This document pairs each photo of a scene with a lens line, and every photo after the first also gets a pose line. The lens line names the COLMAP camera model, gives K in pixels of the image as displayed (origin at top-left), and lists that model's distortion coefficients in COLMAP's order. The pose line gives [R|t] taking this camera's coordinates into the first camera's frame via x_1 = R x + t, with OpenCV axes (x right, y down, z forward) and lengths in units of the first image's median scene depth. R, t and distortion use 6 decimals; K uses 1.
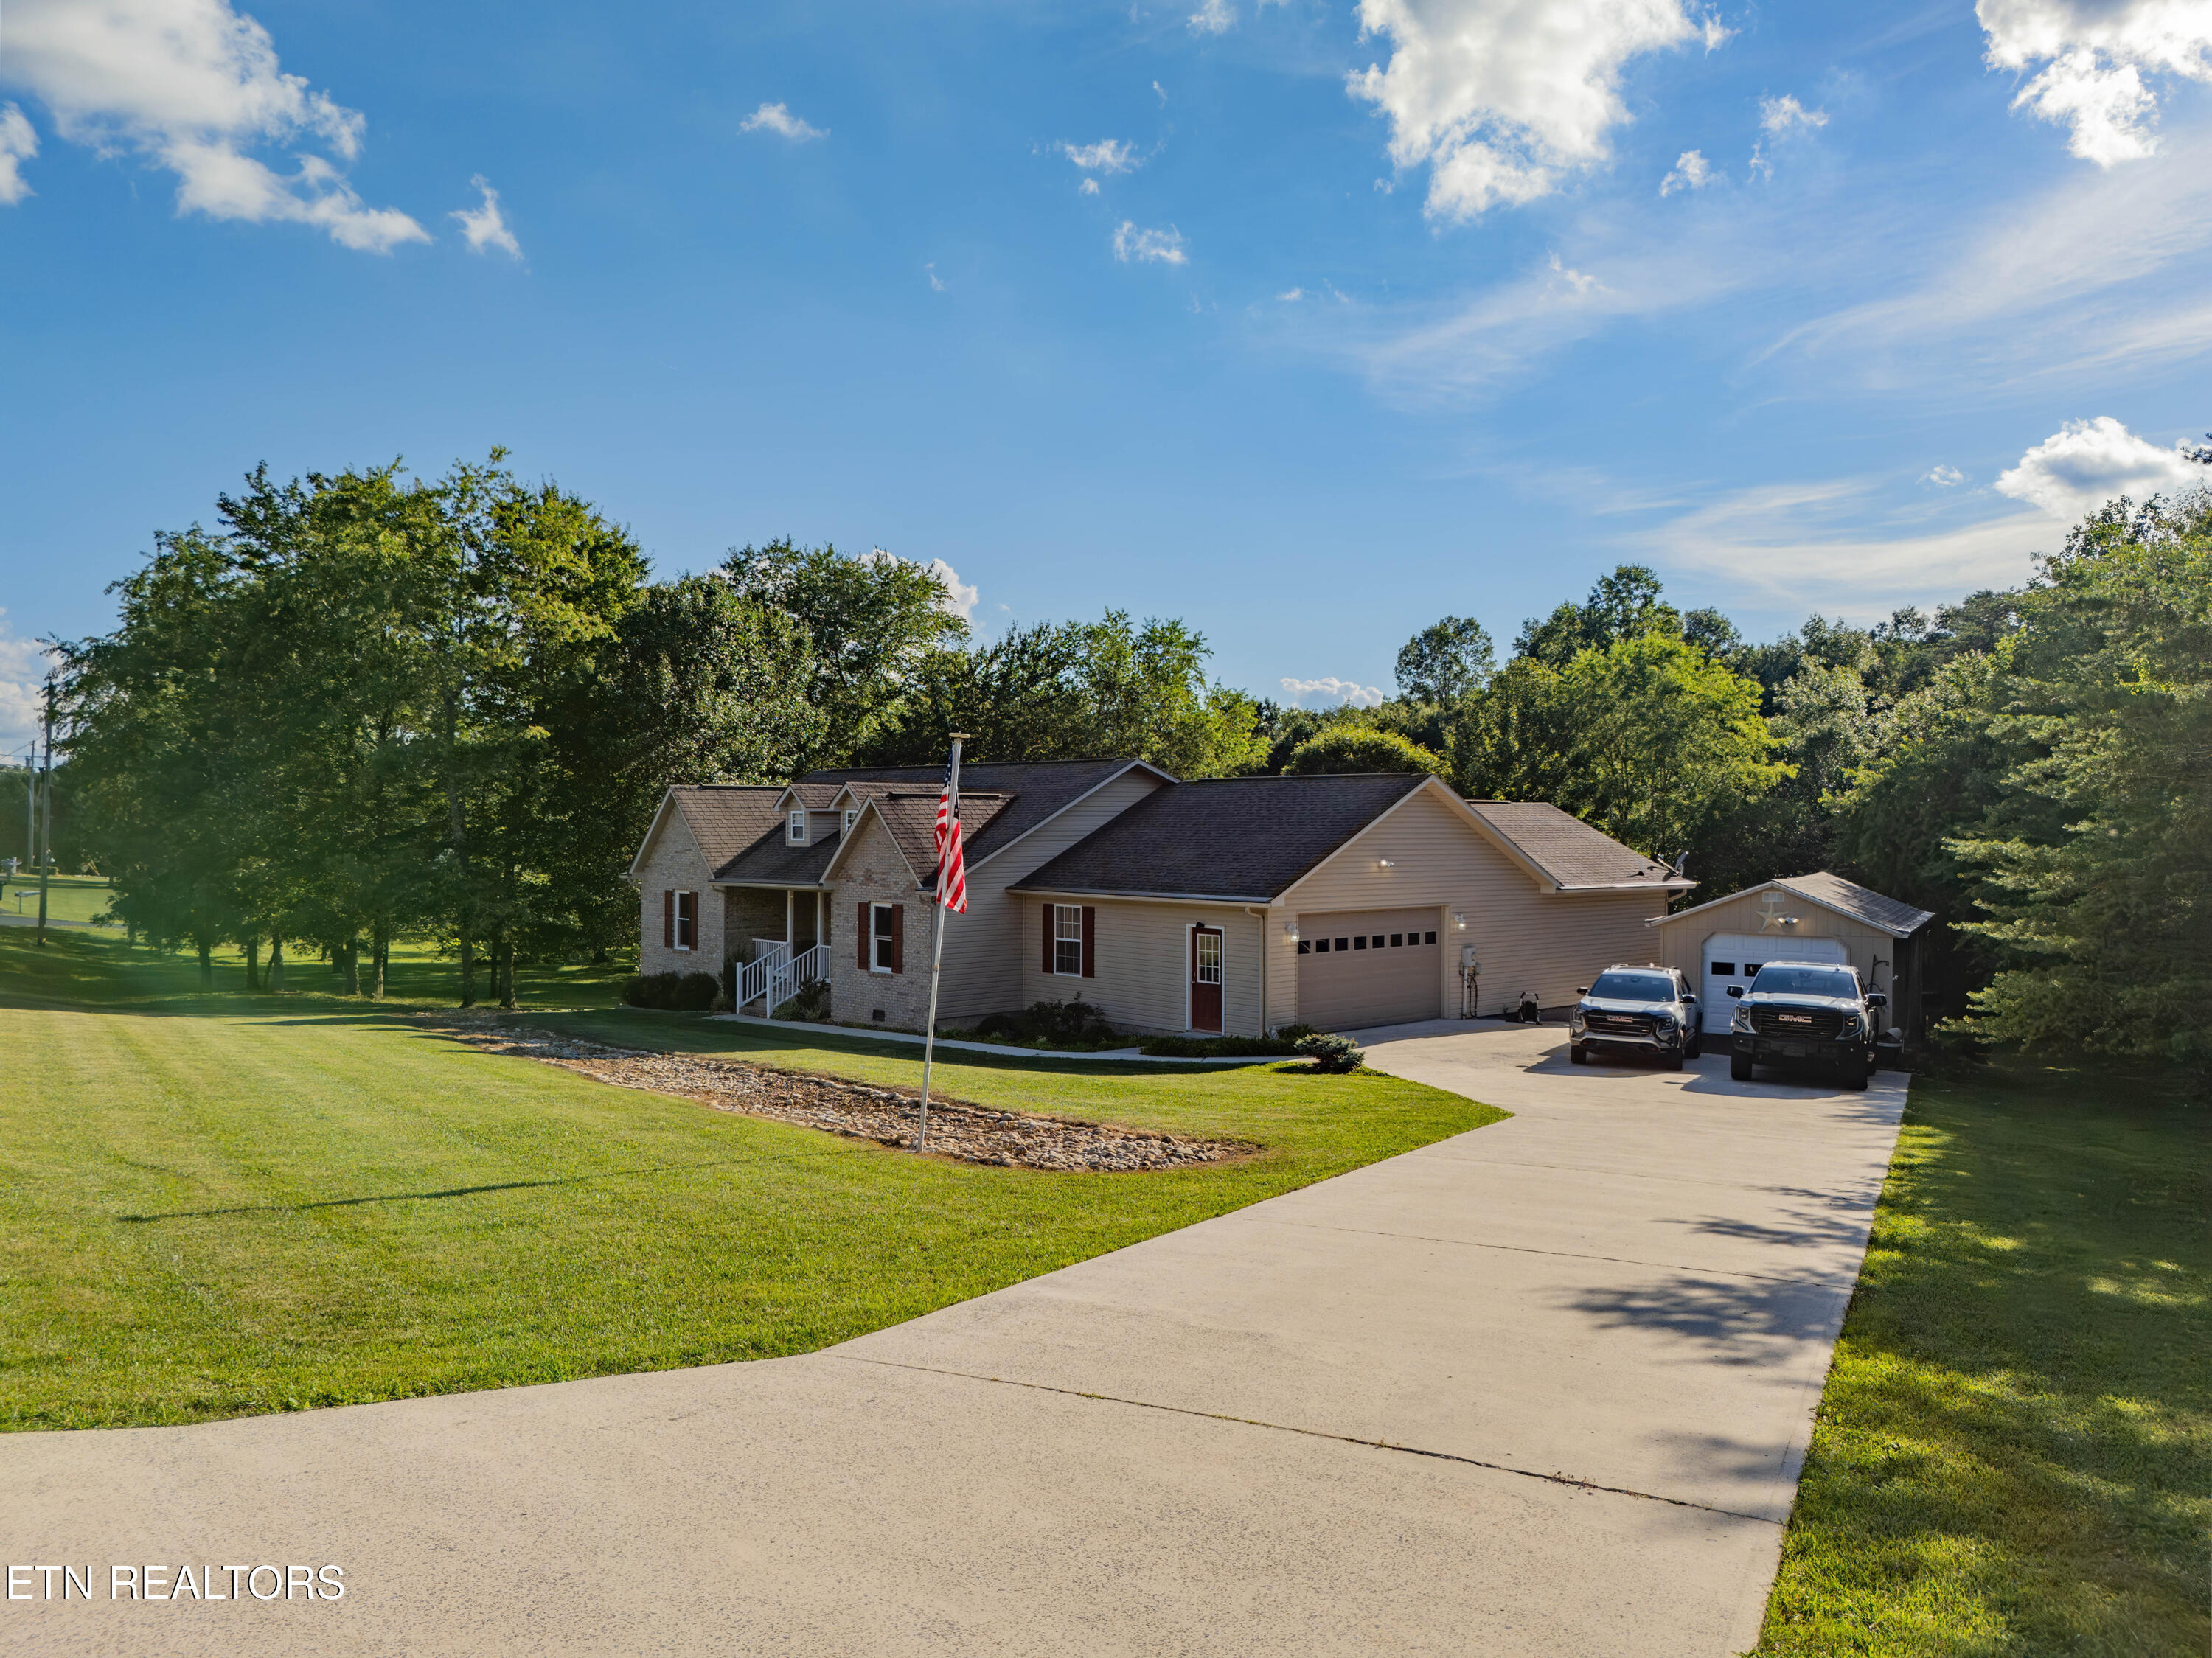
lens RADIAL K [[1643.0, 0, 1106.0], [0, 1643.0, 829.0], [0, 0, 1]] dist [0.101956, 0.000617]
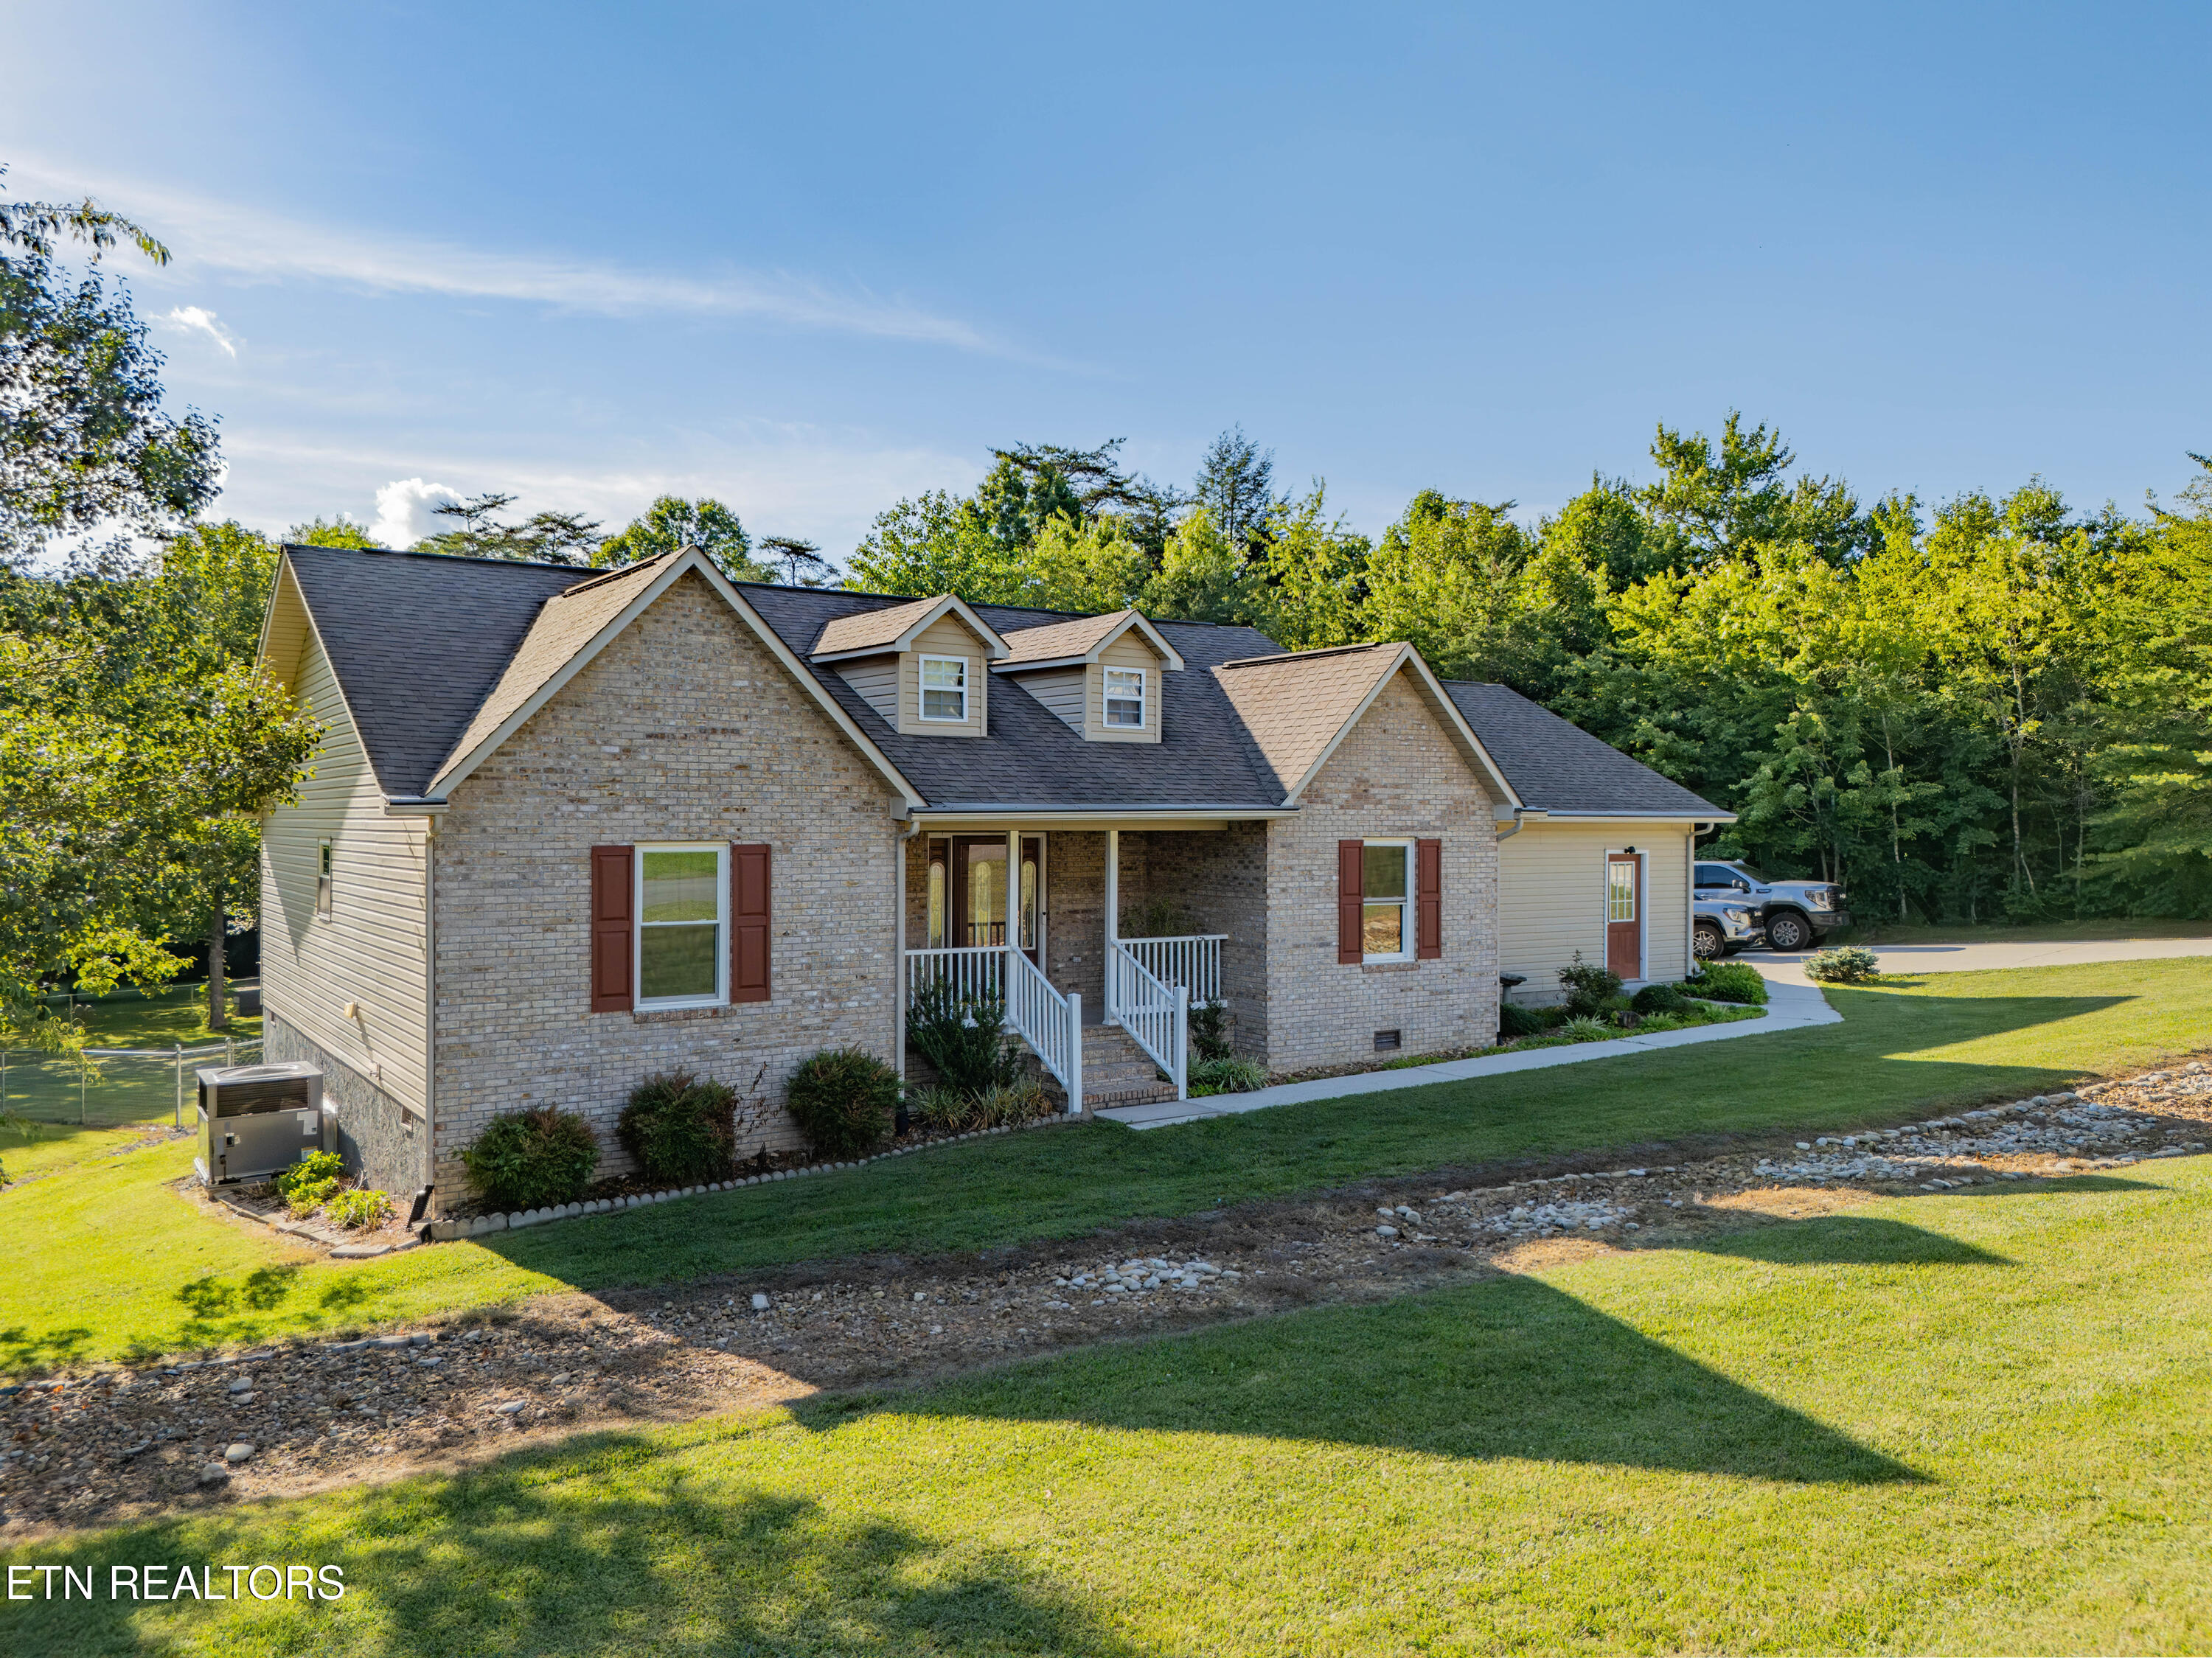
lens RADIAL K [[1643.0, 0, 1106.0], [0, 1643.0, 829.0], [0, 0, 1]] dist [0.101956, 0.000617]
pose [[0.145021, -0.003338, 0.989423, -0.704396], [0.007656, 0.999968, 0.002251, 0.039503], [-0.989399, 0.007248, 0.145042, 1.011778]]
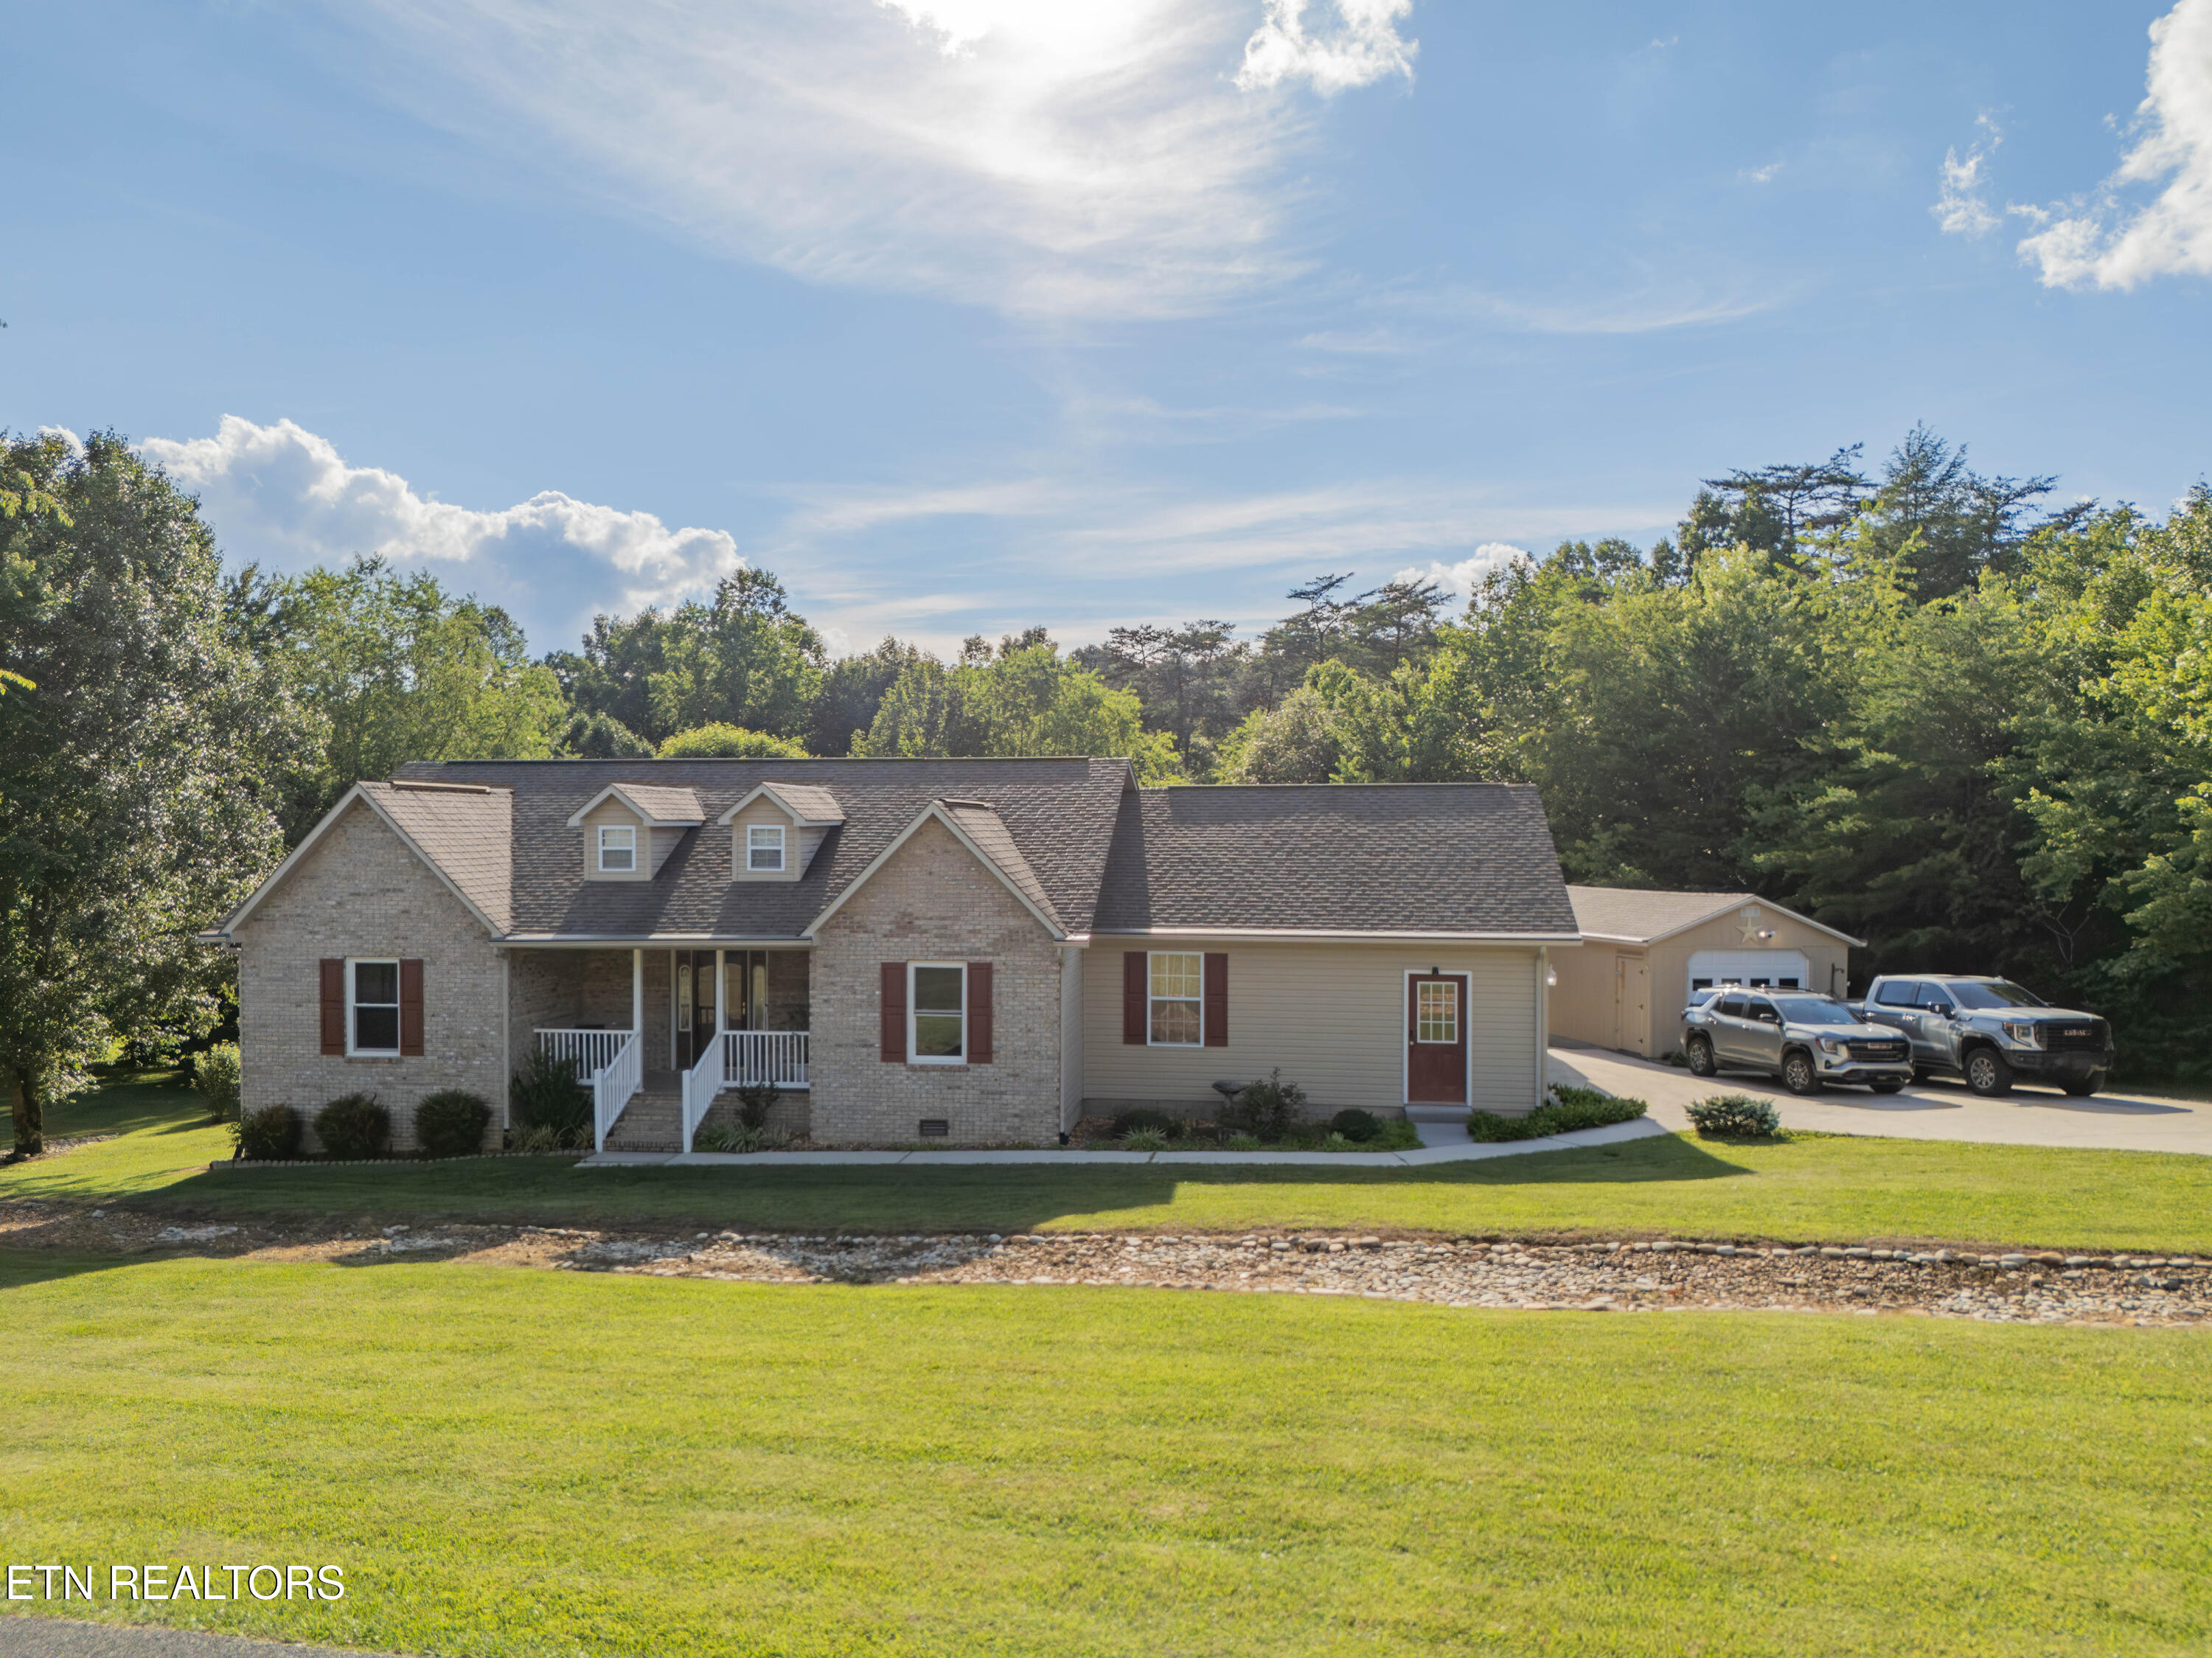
lens RADIAL K [[1689.4, 0, 1106.0], [0, 1689.4, 829.0], [0, 0, 1]] dist [0.092088, 0.000204]
pose [[0.774698, -0.001563, 0.632329, -0.524005], [0.006415, 0.999965, -0.005387, -0.005800], [-0.632298, 0.008230, 0.774681, 0.412091]]
